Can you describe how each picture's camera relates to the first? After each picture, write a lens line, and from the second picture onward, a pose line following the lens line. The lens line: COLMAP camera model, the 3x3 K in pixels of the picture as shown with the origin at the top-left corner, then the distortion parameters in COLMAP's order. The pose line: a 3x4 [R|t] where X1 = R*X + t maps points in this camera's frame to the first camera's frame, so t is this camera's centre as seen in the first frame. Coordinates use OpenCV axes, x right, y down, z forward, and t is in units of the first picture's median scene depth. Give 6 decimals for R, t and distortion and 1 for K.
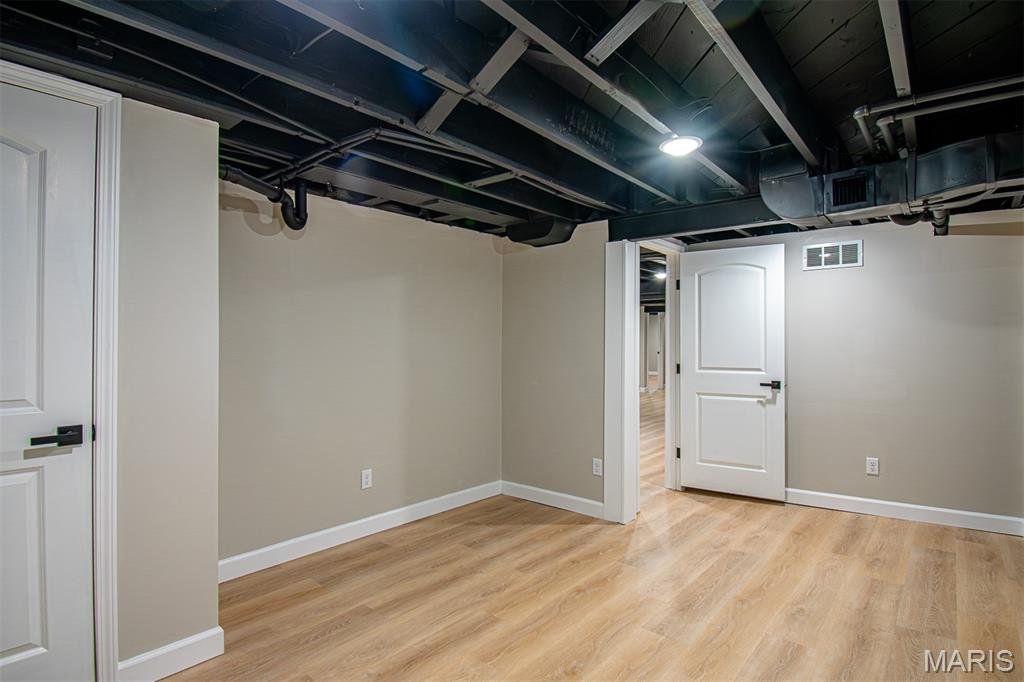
lens RADIAL K [[500.9, 0, 512.0], [0, 500.9, 341.0], [0, 0, 1]] dist [0.001769, -0.015139]
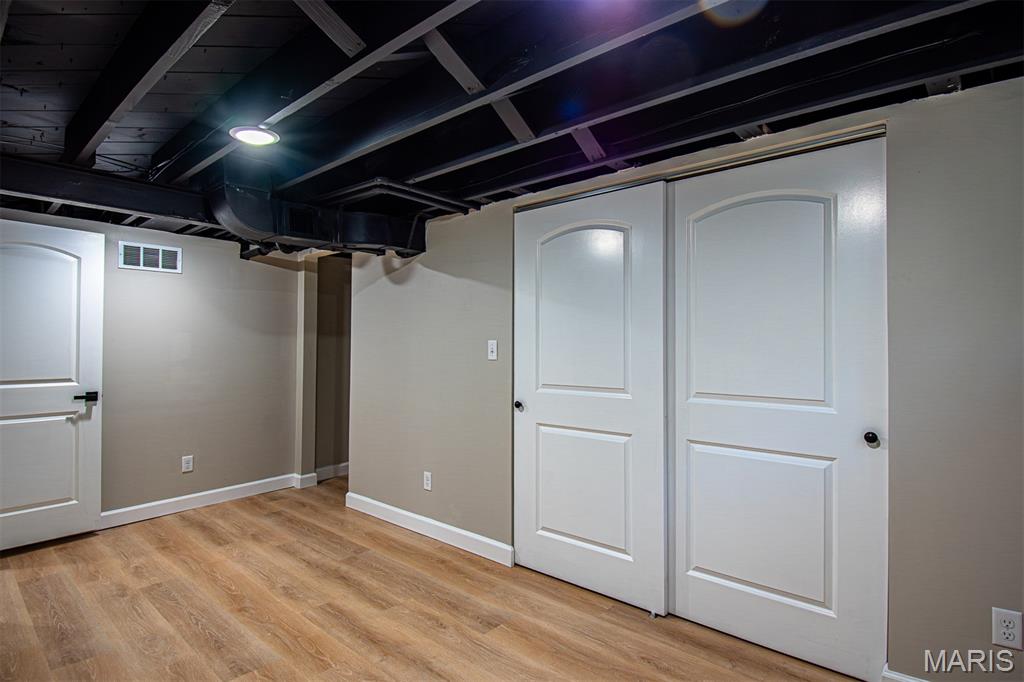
lens RADIAL K [[500.9, 0, 512.0], [0, 500.9, 341.0], [0, 0, 1]] dist [0.001769, -0.015139]
pose [[0.080209, 0.012910, 0.996694, -0.312868], [-0.004768, 0.999910, -0.012568, 0.000190], [-0.996767, -0.003744, 0.080264, 0.254744]]
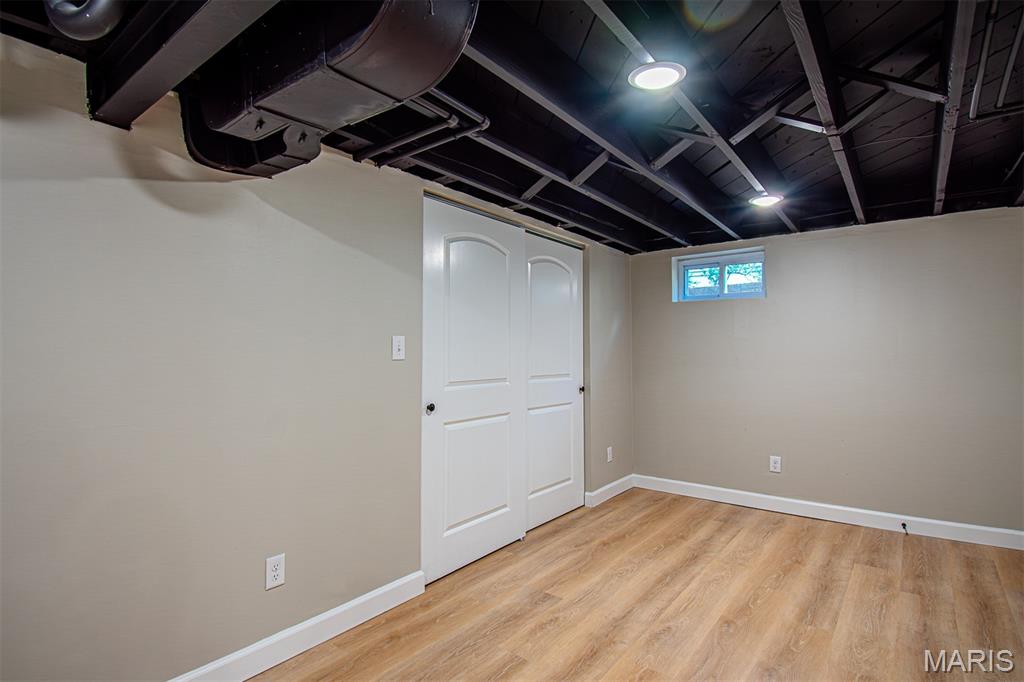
lens RADIAL K [[500.9, 0, 512.0], [0, 500.9, 341.0], [0, 0, 1]] dist [0.001769, -0.015139]
pose [[-0.999038, 0.003055, 0.043749, 0.310741], [0.001866, 0.999629, -0.027189, 0.013980], [-0.043816, -0.027082, -0.998672, 1.007001]]
